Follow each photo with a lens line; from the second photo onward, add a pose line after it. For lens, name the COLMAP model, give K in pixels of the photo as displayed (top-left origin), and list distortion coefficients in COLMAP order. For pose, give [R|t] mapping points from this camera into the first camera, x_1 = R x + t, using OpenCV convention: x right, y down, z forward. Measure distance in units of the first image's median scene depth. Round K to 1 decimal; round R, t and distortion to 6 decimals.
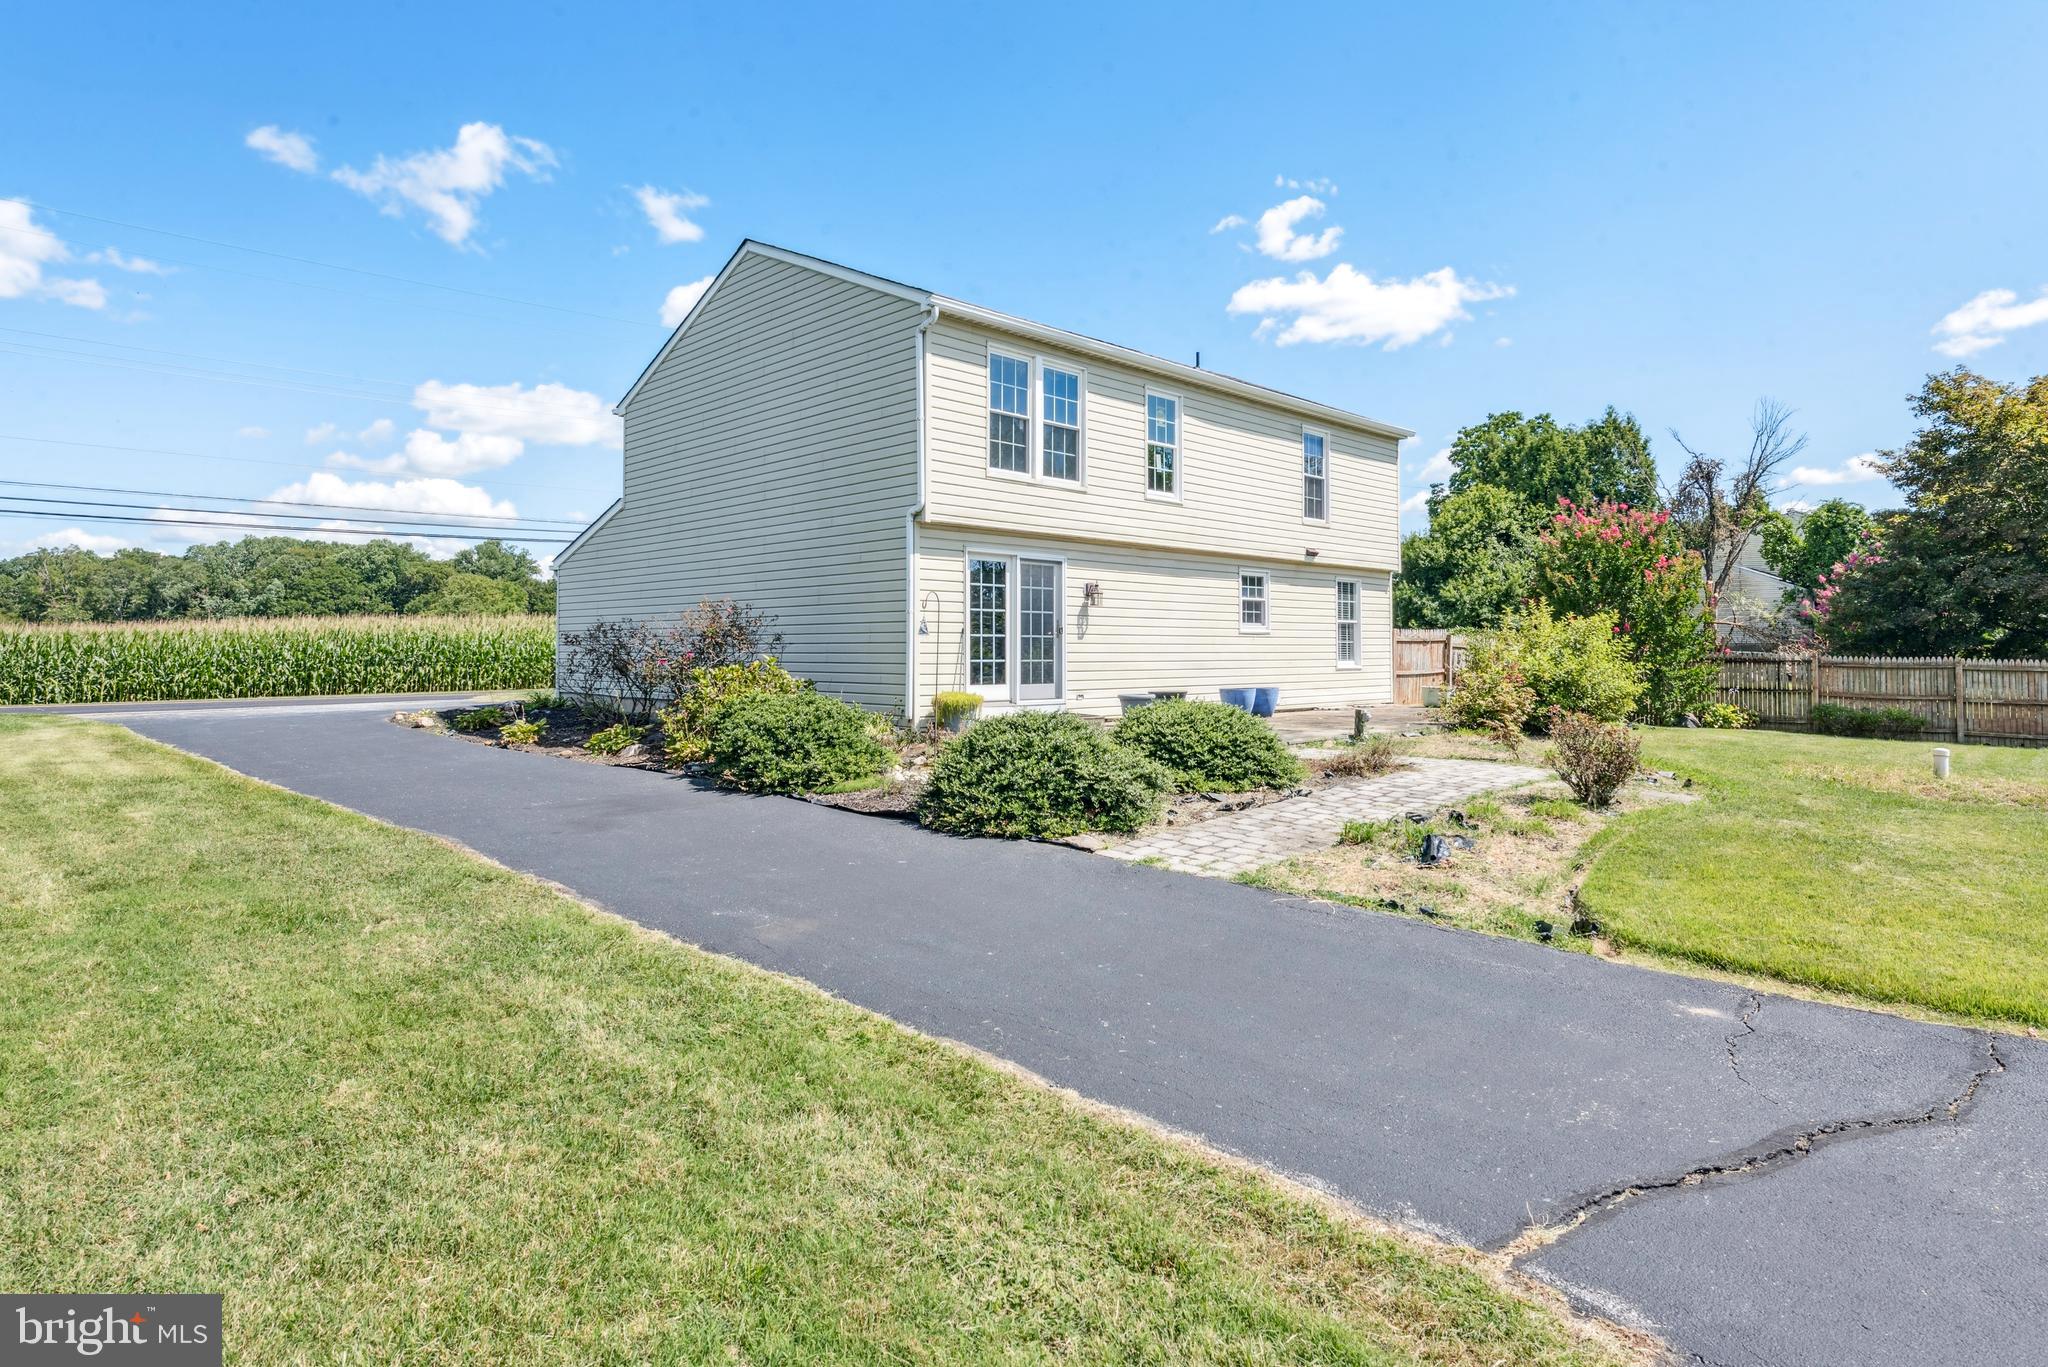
lens RADIAL K [[1122.9, 0, 1026.5], [0, 1122.9, 663.5], [0, 0, 1]] dist [0.003596, 0.000291]
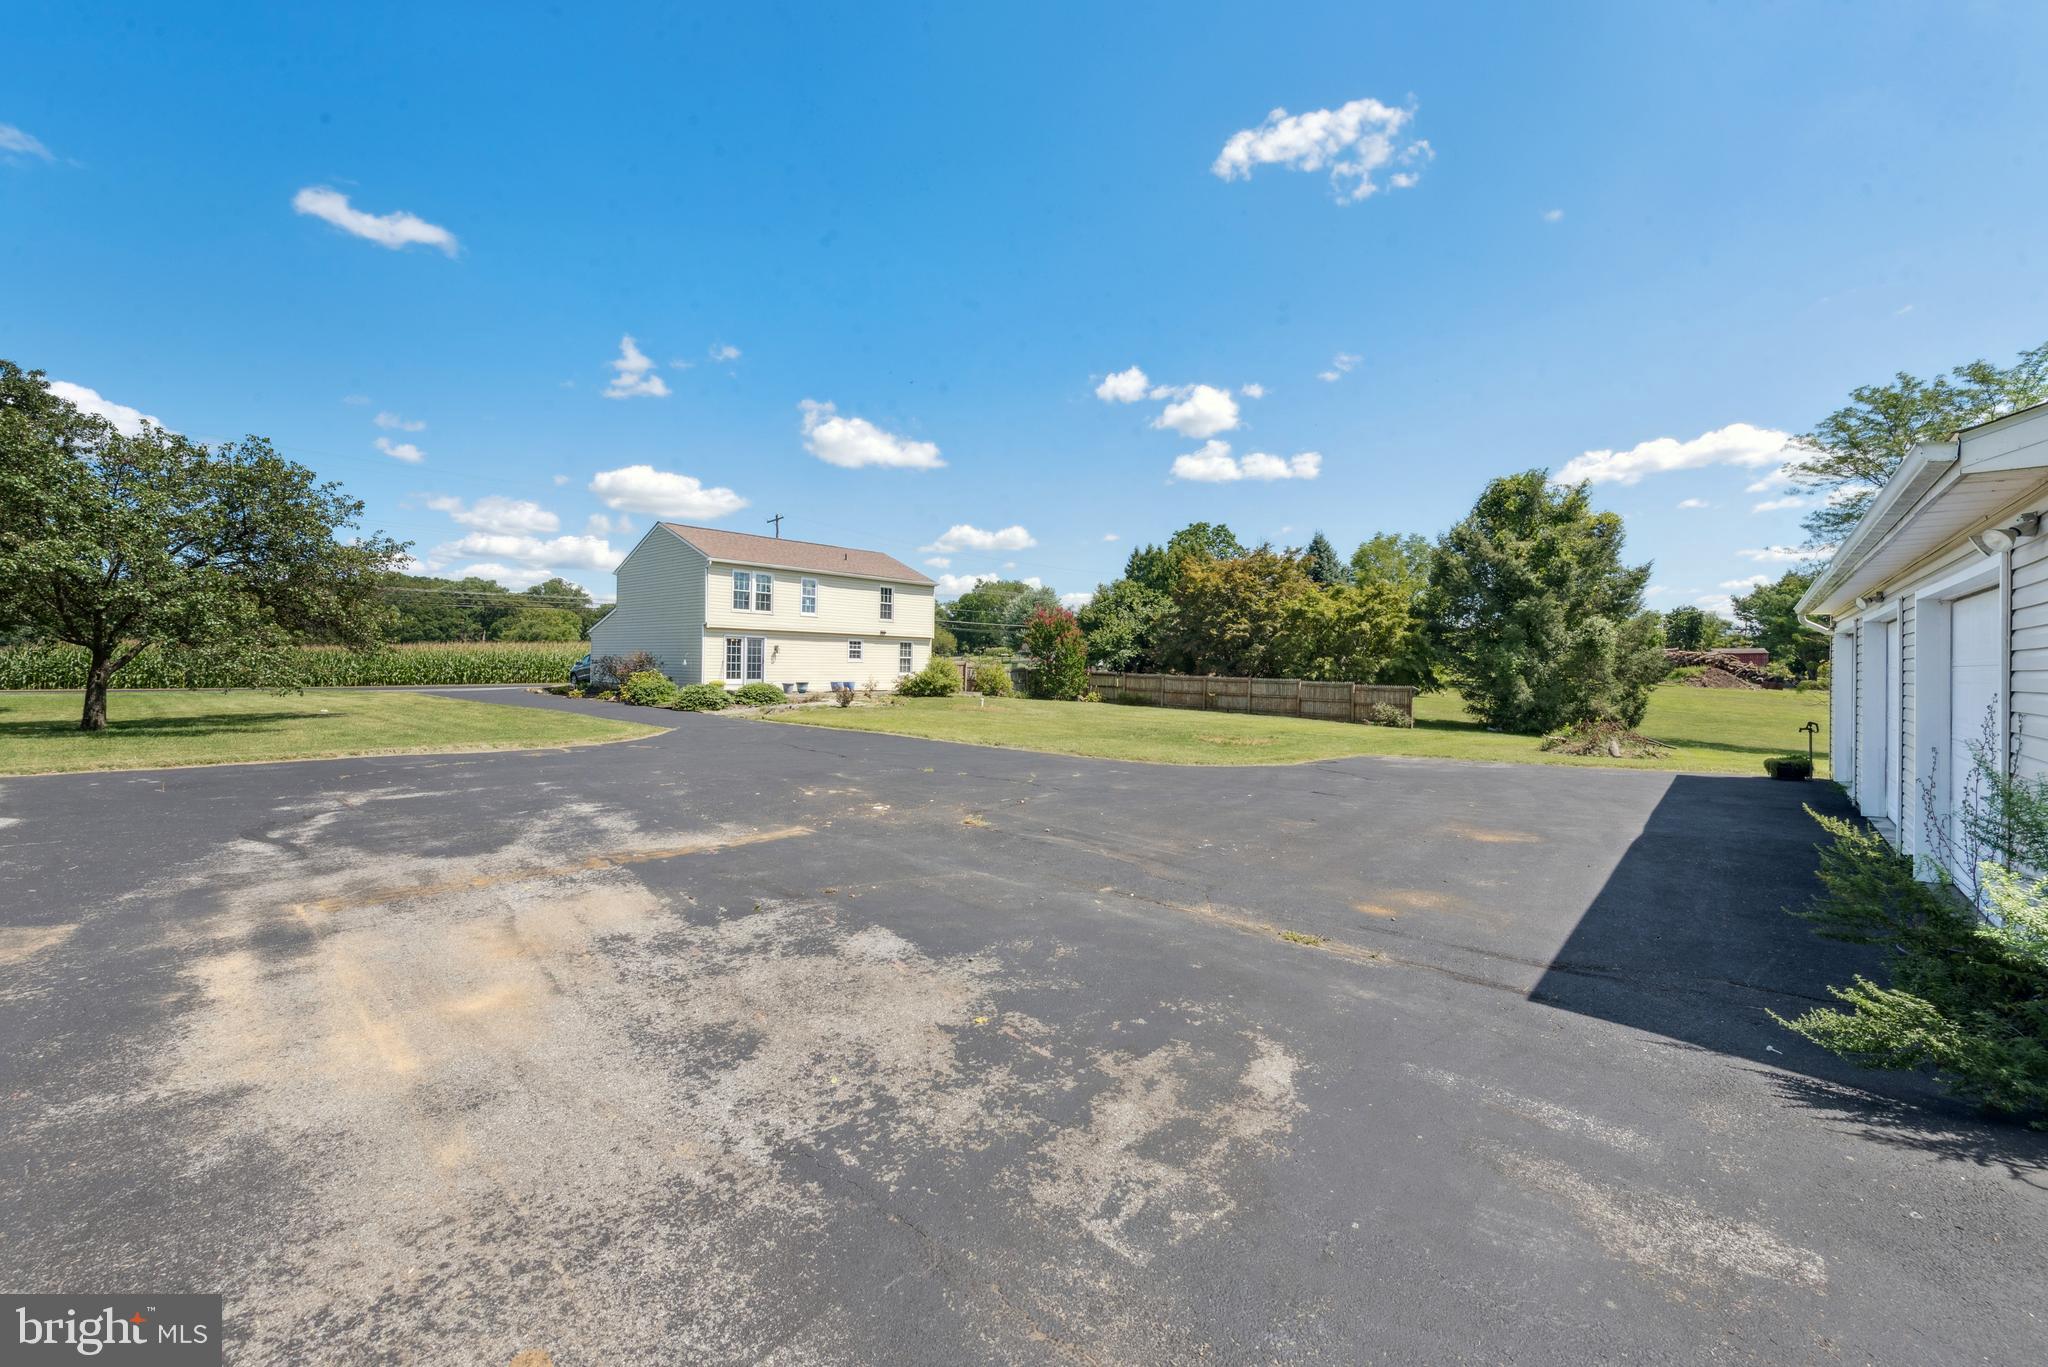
lens RADIAL K [[810.7, 0, 1015.6], [0, 810.7, 673.8], [0, 0, 1]] dist [-0.000636, -0.000112]
pose [[0.997164, 0.011822, 0.074323, 0.507722], [-0.011898, 0.999929, 0.000575, -0.005498], [-0.074311, -0.001458, 0.997234, -1.127148]]
